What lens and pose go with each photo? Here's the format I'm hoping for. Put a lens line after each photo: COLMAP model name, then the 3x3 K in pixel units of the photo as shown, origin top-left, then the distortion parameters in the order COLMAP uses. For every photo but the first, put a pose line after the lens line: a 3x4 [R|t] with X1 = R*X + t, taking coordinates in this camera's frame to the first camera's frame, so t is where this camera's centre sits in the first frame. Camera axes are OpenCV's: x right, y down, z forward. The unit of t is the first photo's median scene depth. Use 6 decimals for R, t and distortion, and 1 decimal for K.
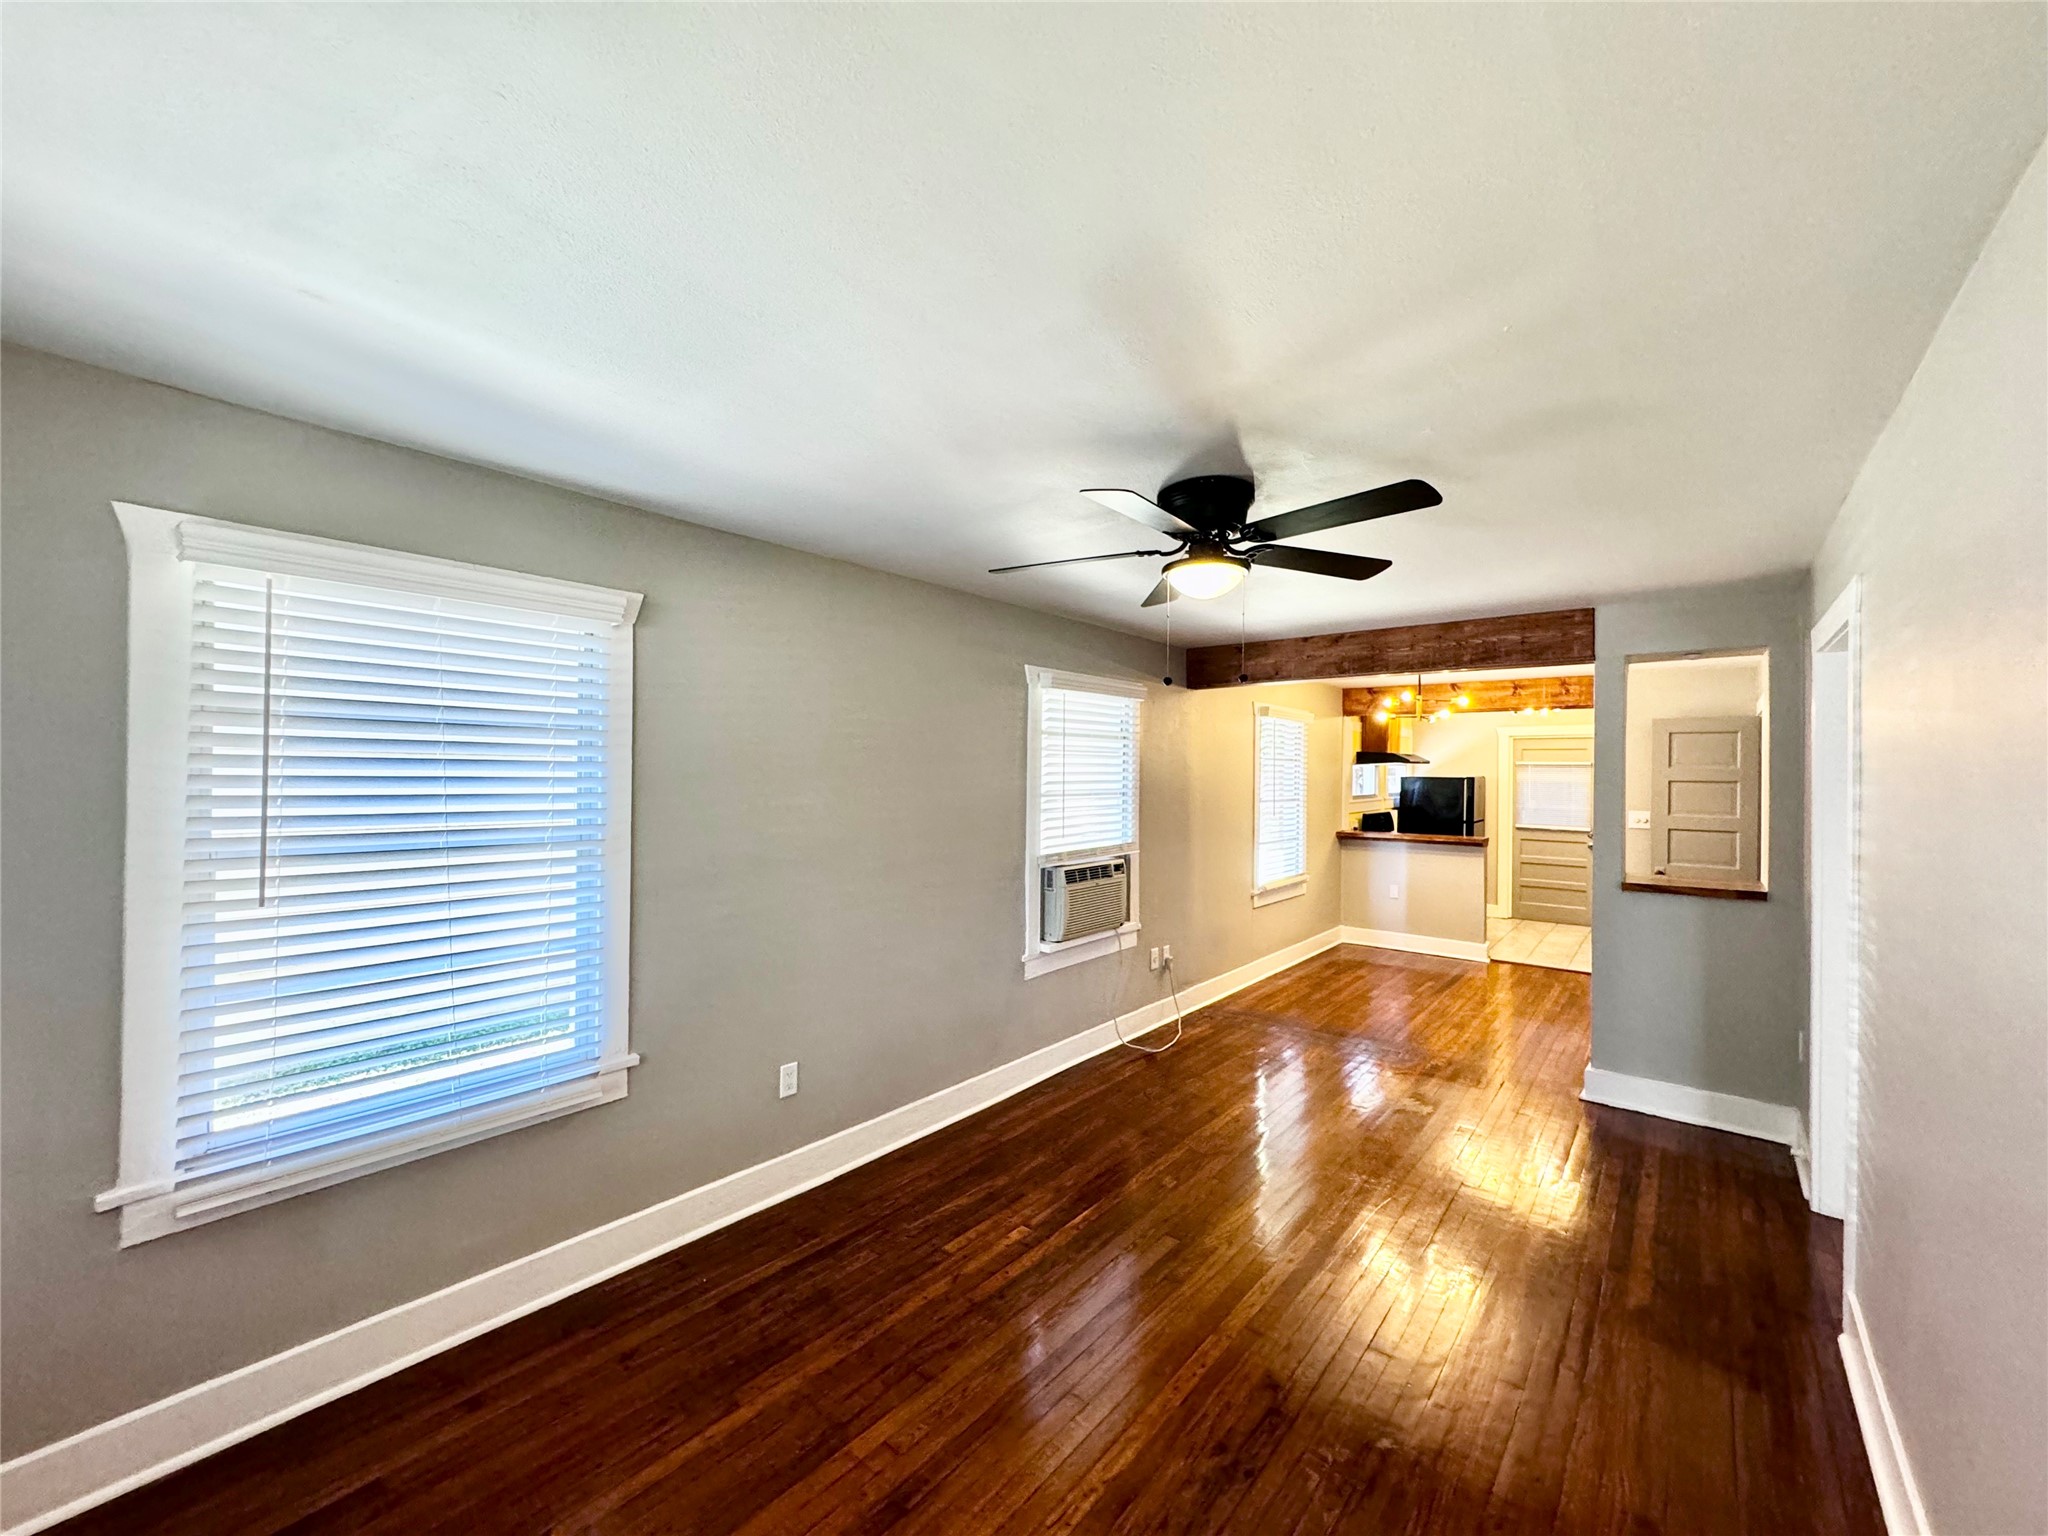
lens RADIAL K [[816.2, 0, 1025.7], [0, 816.2, 767.3], [0, 0, 1]] dist [-0.000992, 0.000111]
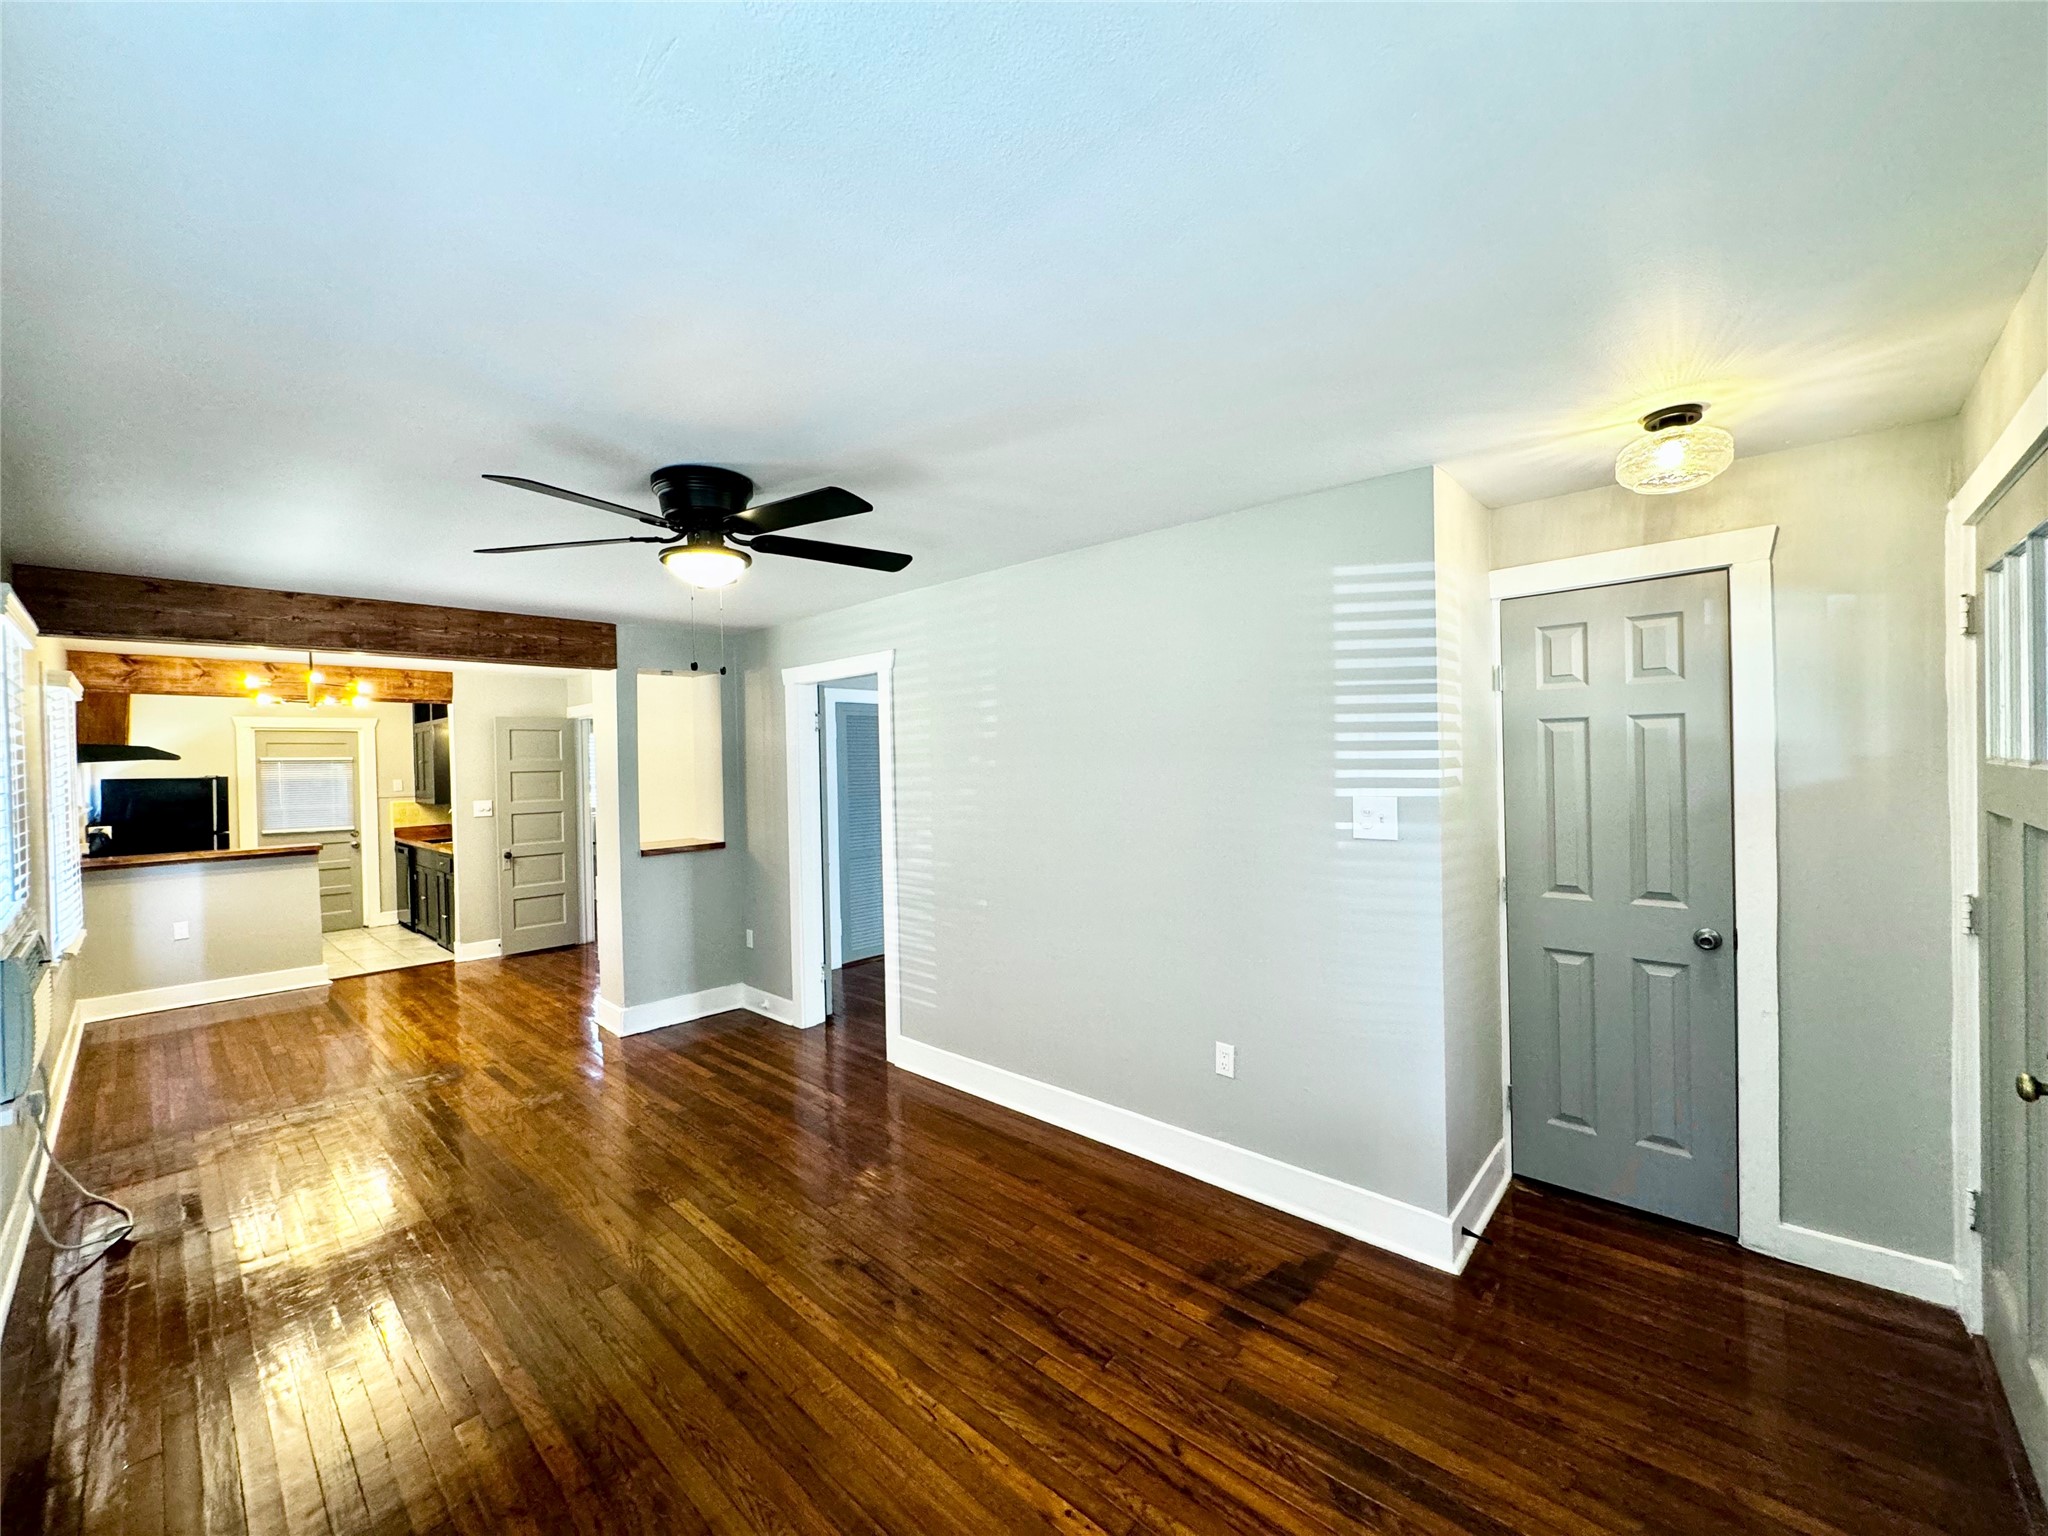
lens RADIAL K [[816.2, 0, 1023.0], [0, 816.2, 765.5], [0, 0, 1]] dist [-0.000992, 0.000111]
pose [[0.063450, -0.017248, 0.997836, -0.263406], [0.015915, 0.999741, 0.016269, 0.000535], [-0.997858, 0.014848, 0.063709, 0.191538]]
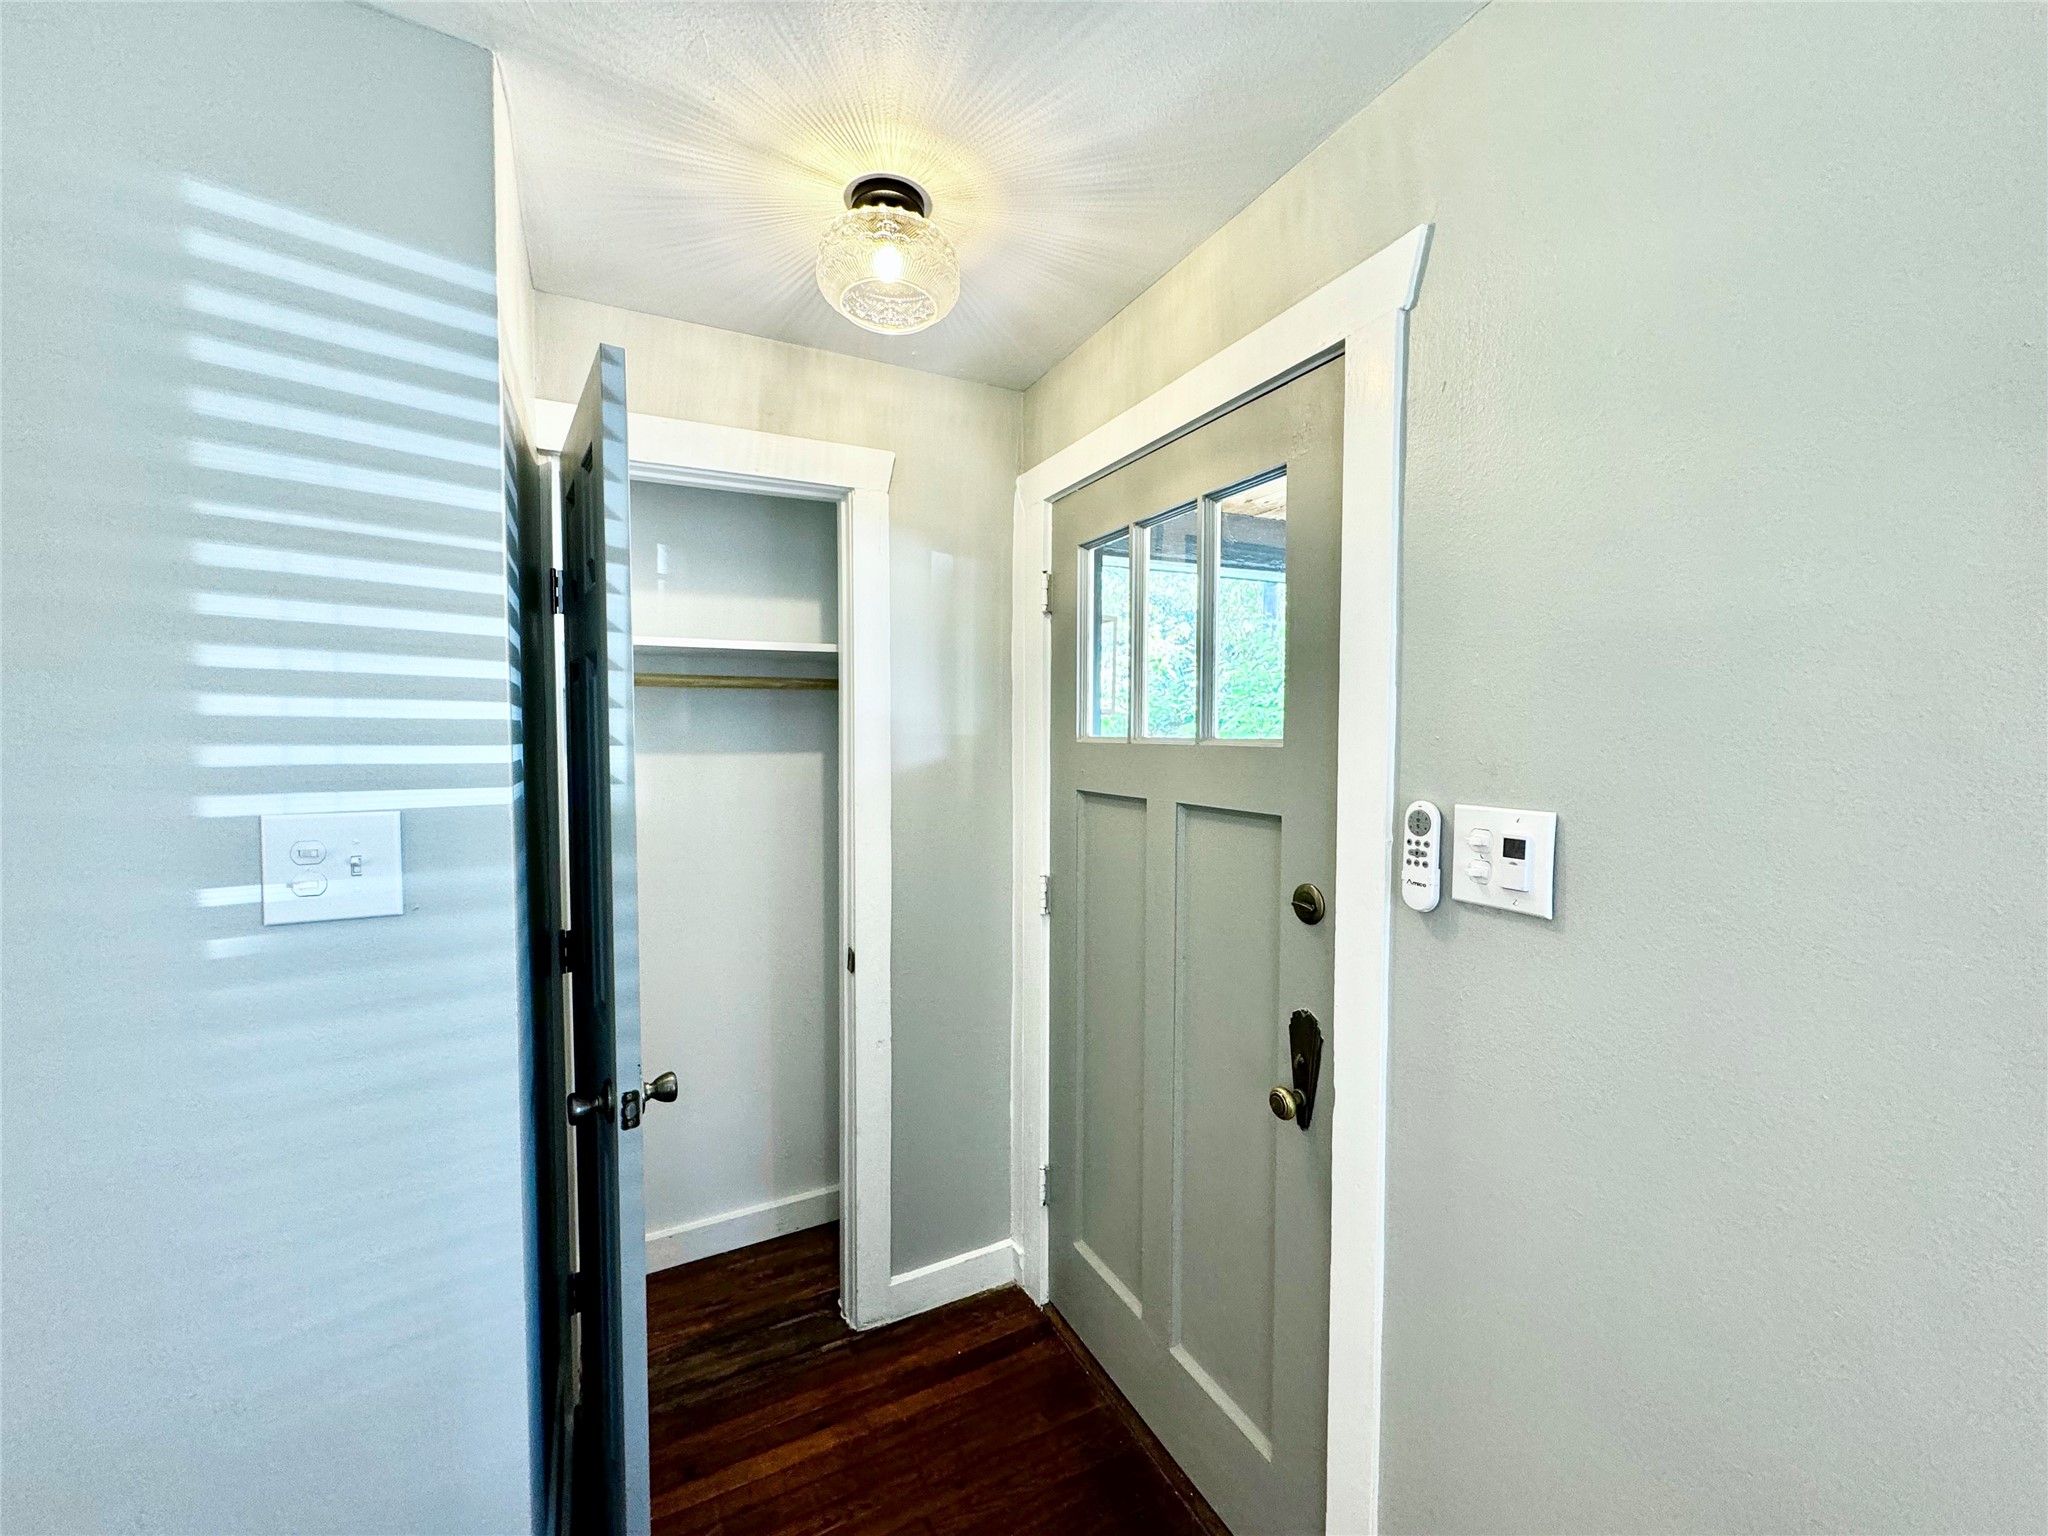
lens RADIAL K [[816.2, 0, 1027.3], [0, 816.2, 766.8], [0, 0, 1]] dist [-0.000992, 0.000111]
pose [[-0.910592, -0.024510, 0.412580, -0.059331], [-0.010524, 0.999291, 0.036137, 0.008299], [-0.413173, 0.028564, -0.910204, 0.137986]]
